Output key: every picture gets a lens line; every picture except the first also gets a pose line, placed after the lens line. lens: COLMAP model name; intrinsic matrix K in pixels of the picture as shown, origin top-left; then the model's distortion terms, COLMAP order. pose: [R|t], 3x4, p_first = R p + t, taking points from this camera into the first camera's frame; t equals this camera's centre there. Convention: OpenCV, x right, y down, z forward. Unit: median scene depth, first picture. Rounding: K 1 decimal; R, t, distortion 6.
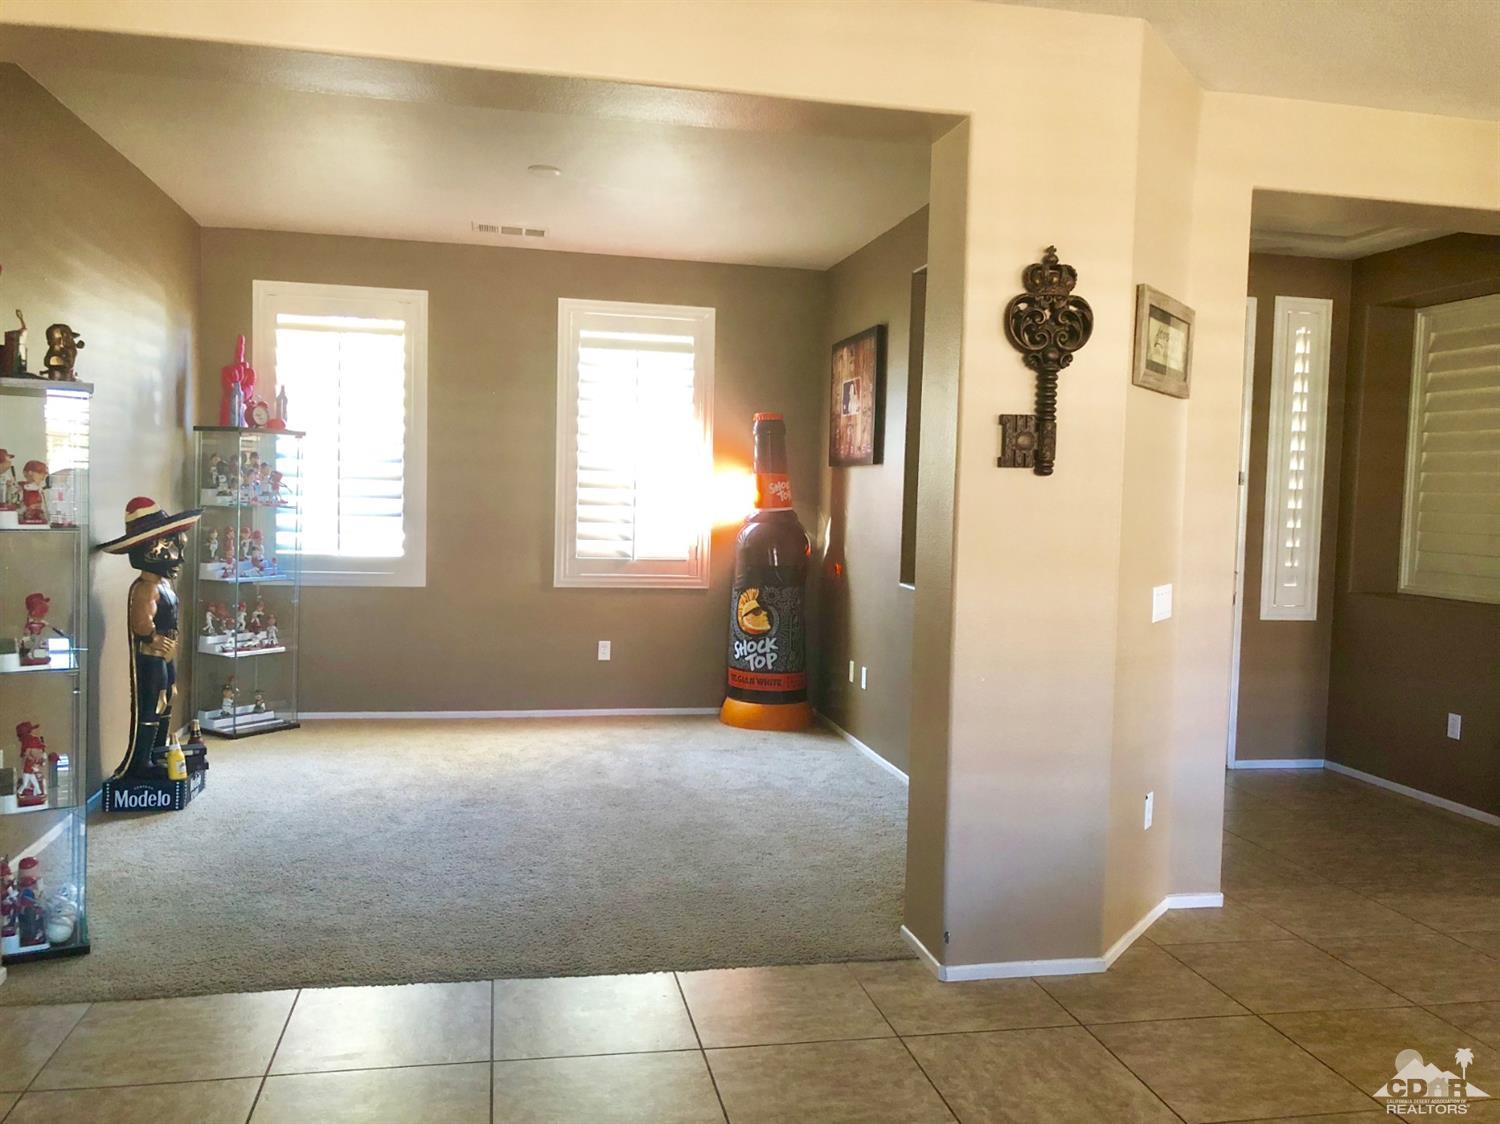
lens RADIAL K [[1221.0, 0, 750.0], [0, 1221.0, 562.0], [0, 0, 1]] dist [0.035427, -0.000347]
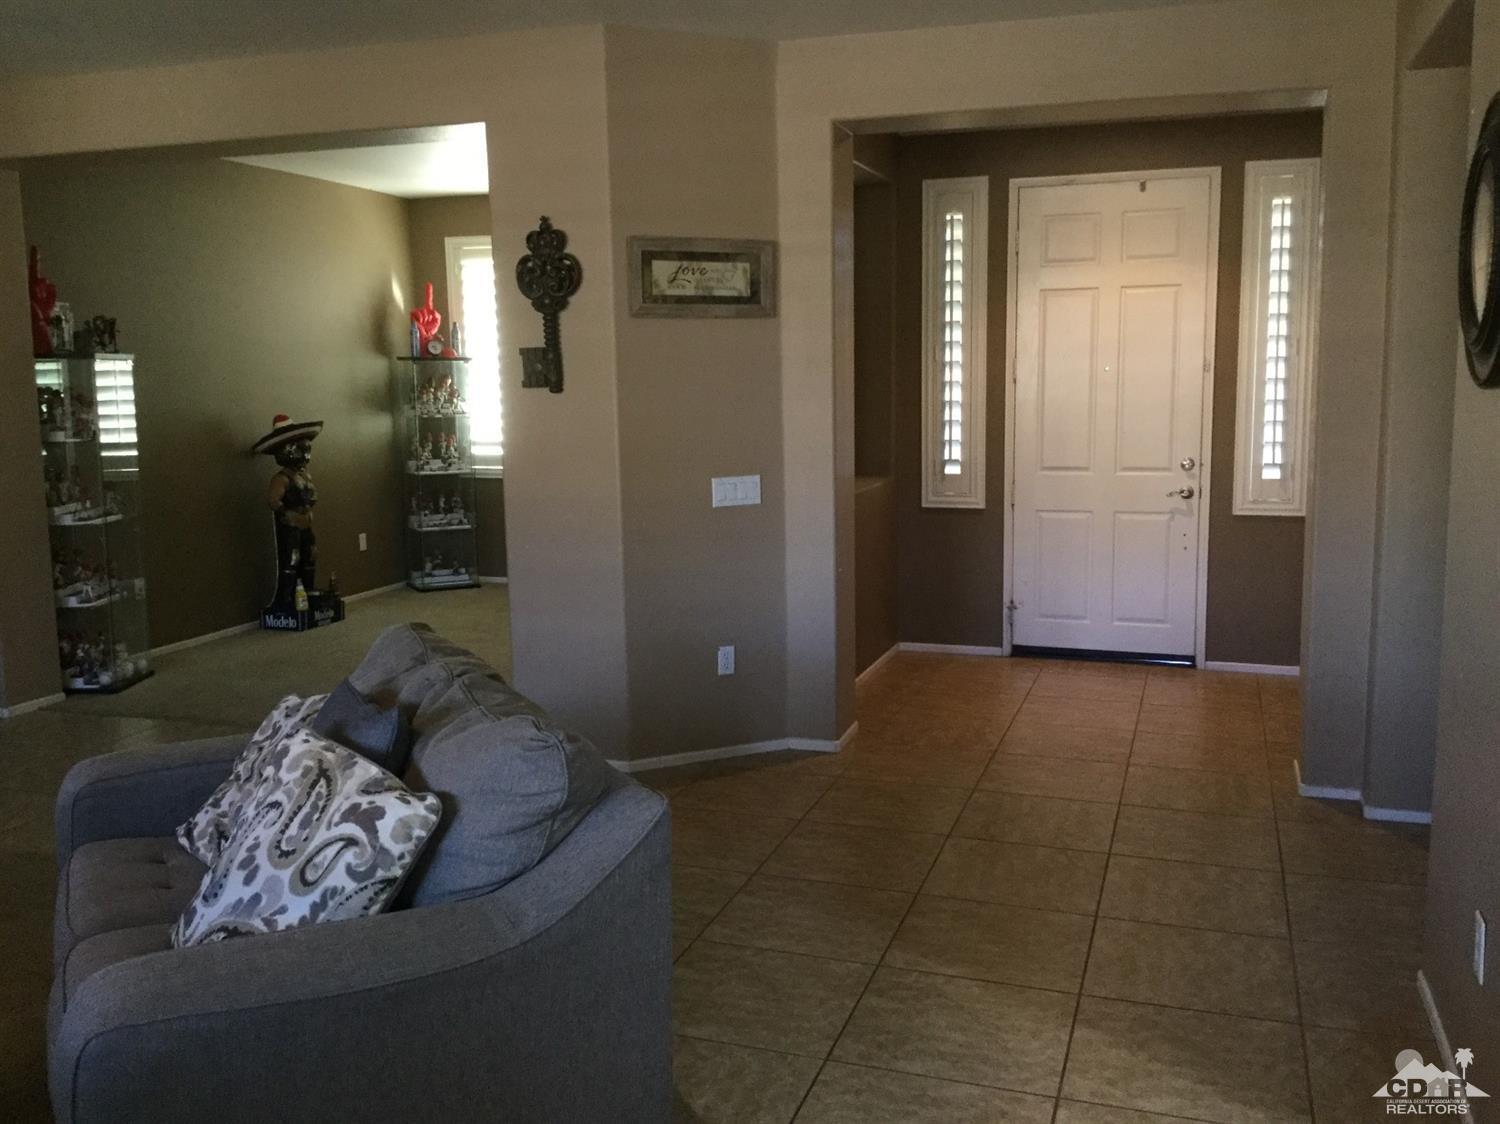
lens RADIAL K [[1366.7, 0, 711.3], [0, 1366.7, 556.6], [0, 0, 1]] dist [0.124899, -0.002457]
pose [[0.850656, 0.031370, -0.524786, 0.805327], [0.007519, 0.997390, 0.071808, 0.000415], [0.525669, -0.065030, 0.848200, -0.122057]]
